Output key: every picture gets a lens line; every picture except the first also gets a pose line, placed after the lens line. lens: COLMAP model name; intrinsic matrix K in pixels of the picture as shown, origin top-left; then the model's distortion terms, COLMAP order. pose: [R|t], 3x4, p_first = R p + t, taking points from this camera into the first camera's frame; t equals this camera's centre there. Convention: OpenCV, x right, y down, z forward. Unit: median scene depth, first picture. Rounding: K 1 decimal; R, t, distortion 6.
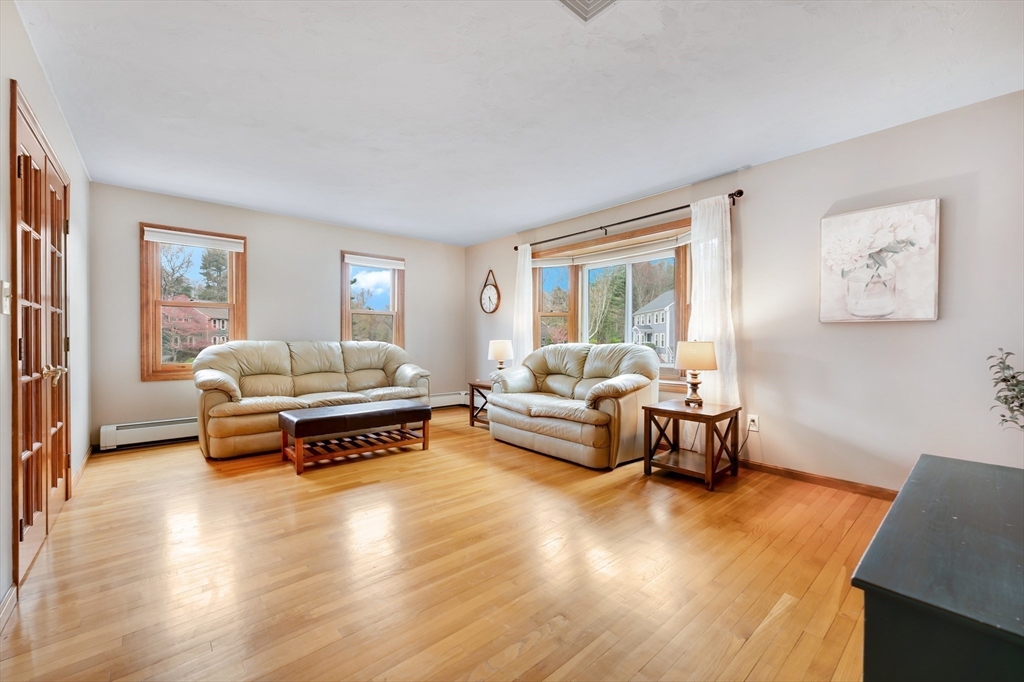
lens RADIAL K [[412.8, 0, 510.7], [0, 412.8, 339.7], [0, 0, 1]] dist [-0.000002, 0.000074]
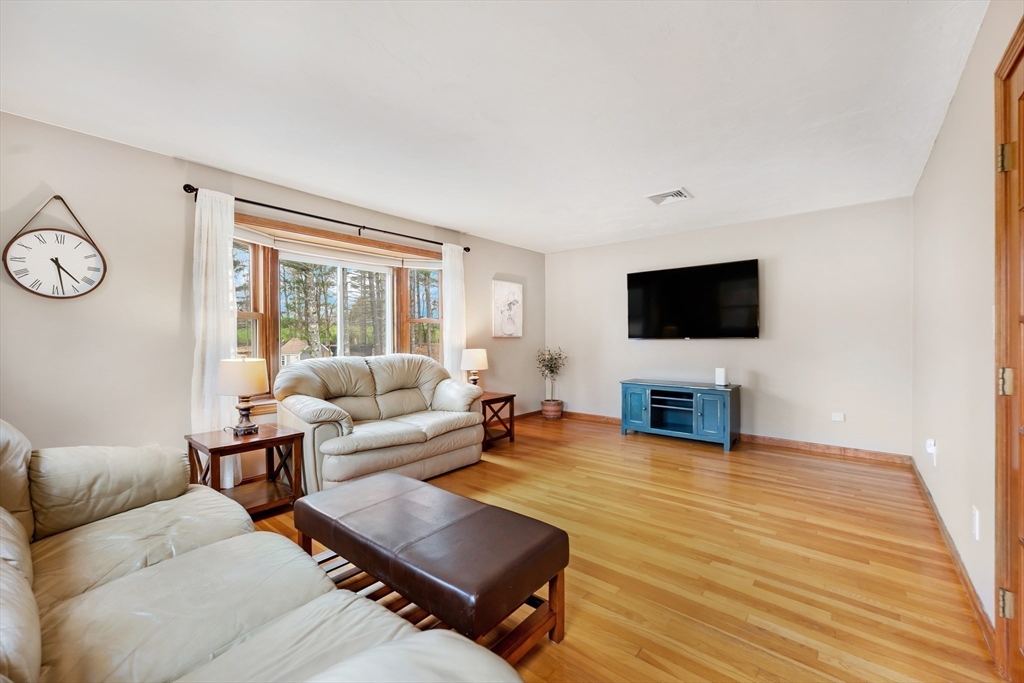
lens RADIAL K [[412.8, 0, 513.7], [0, 412.8, 339.2], [0, 0, 1]] dist [-0.000002, 0.000074]
pose [[-0.166966, 0.004496, 0.985952, -0.939237], [0.019657, 0.999806, -0.001231, -0.024742], [-0.985767, 0.019175, -0.167022, 1.078540]]
